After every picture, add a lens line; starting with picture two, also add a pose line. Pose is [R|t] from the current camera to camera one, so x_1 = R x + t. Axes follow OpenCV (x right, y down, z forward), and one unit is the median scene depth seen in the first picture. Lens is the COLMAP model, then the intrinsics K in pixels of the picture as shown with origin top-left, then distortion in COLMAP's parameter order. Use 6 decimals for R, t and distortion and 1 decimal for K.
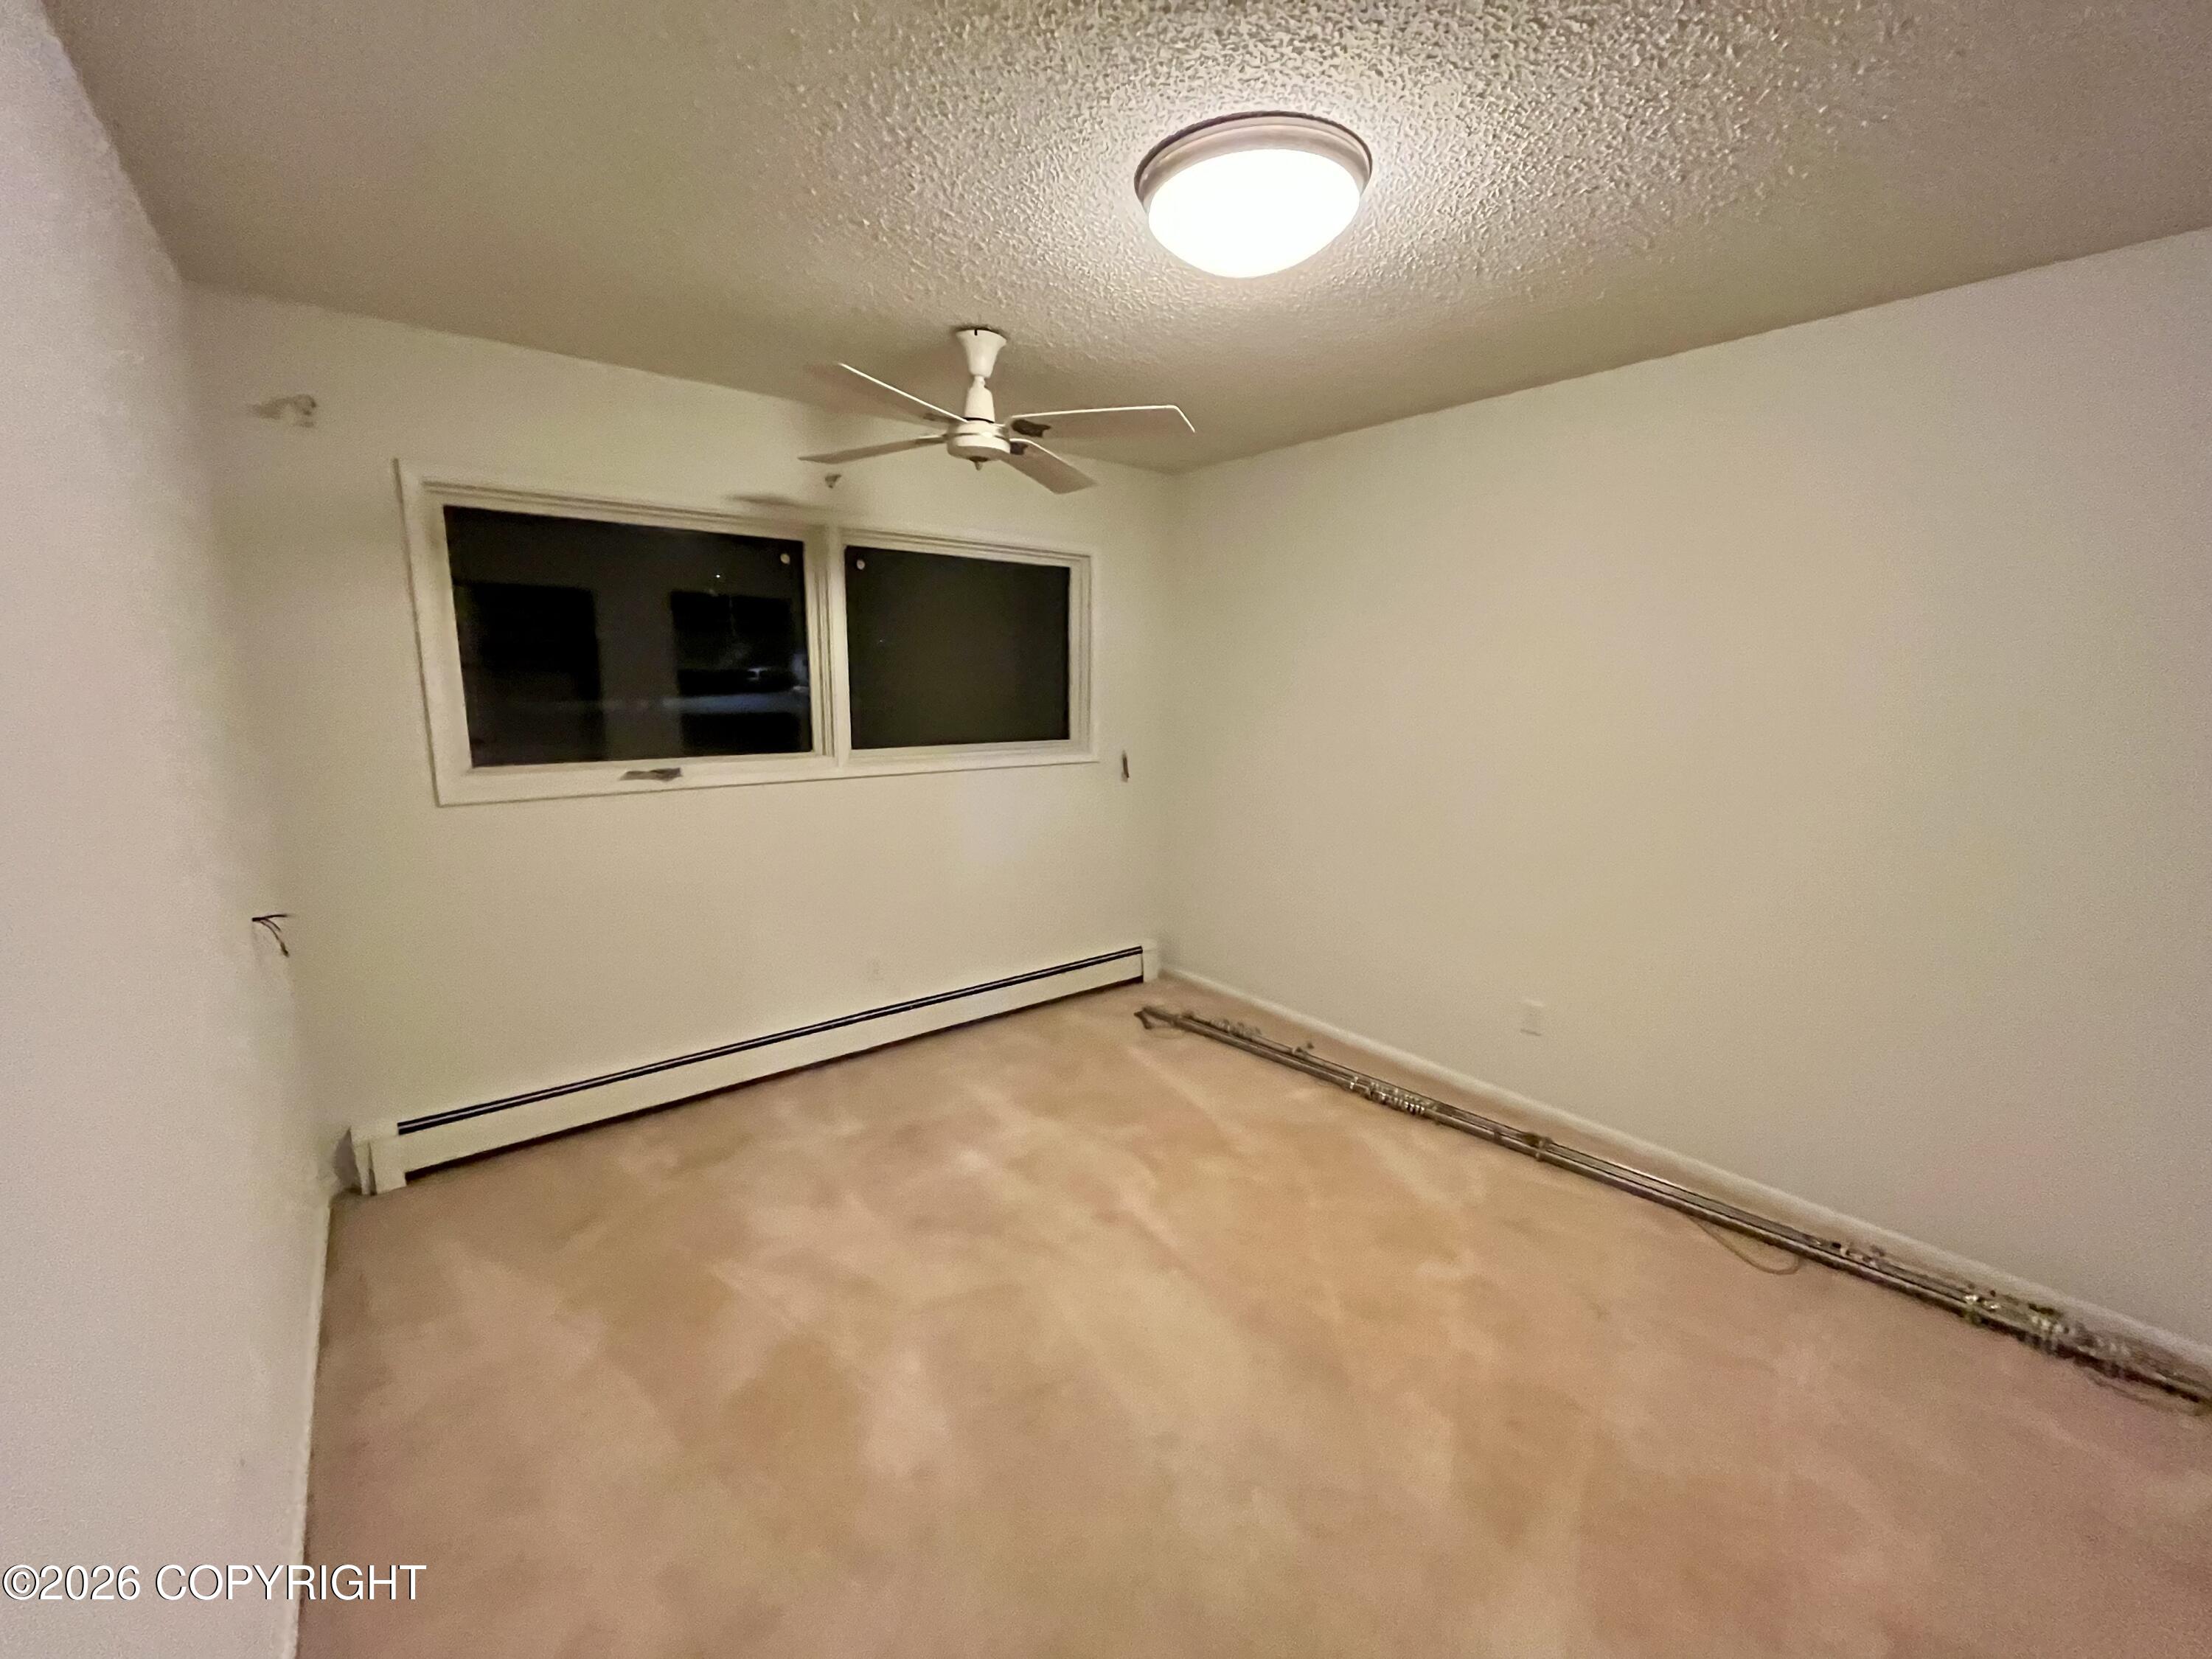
lens RADIAL K [[888.2, 0, 1092.8], [0, 888.2, 833.2], [0, 0, 1]] dist [-0.001898, -0.000444]
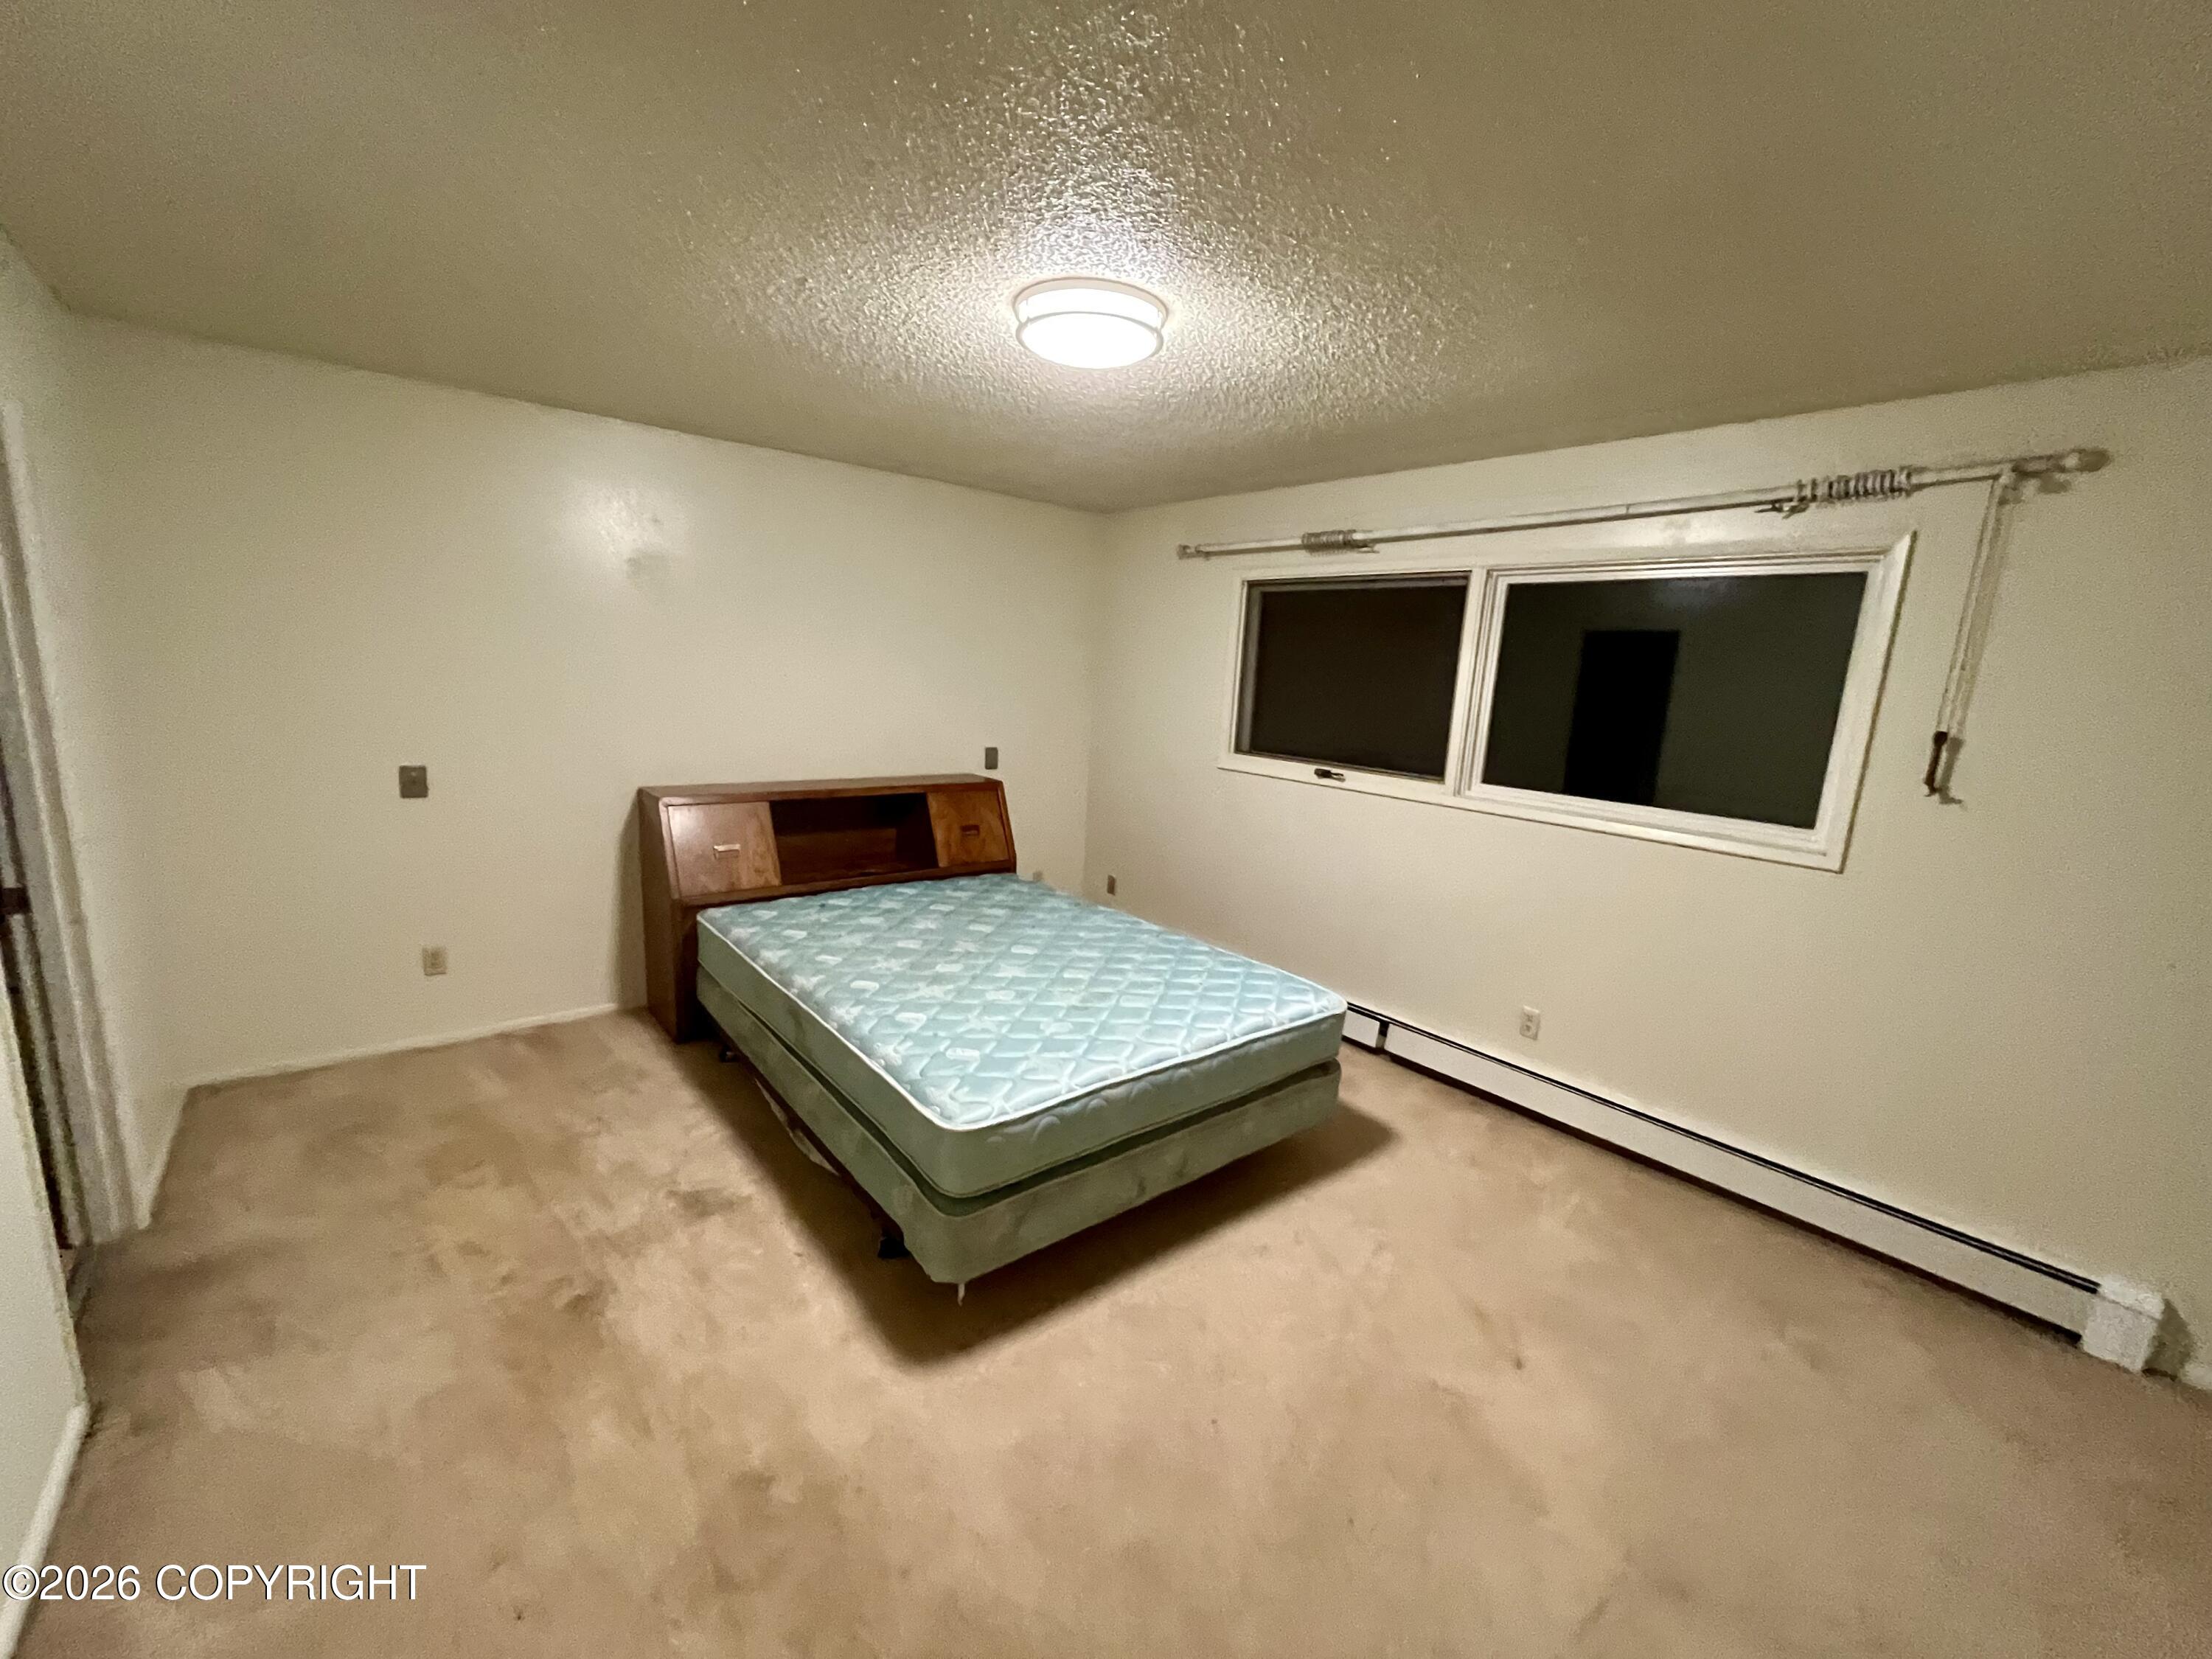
lens RADIAL K [[888.2, 0, 1098.9], [0, 888.2, 835.3], [0, 0, 1]] dist [-0.001898, -0.000444]
pose [[0.022569, 0.173982, -0.984490, 0.732952], [-0.228864, 0.959490, 0.164317, -0.105034], [0.973197, 0.221606, 0.061473, 0.522311]]
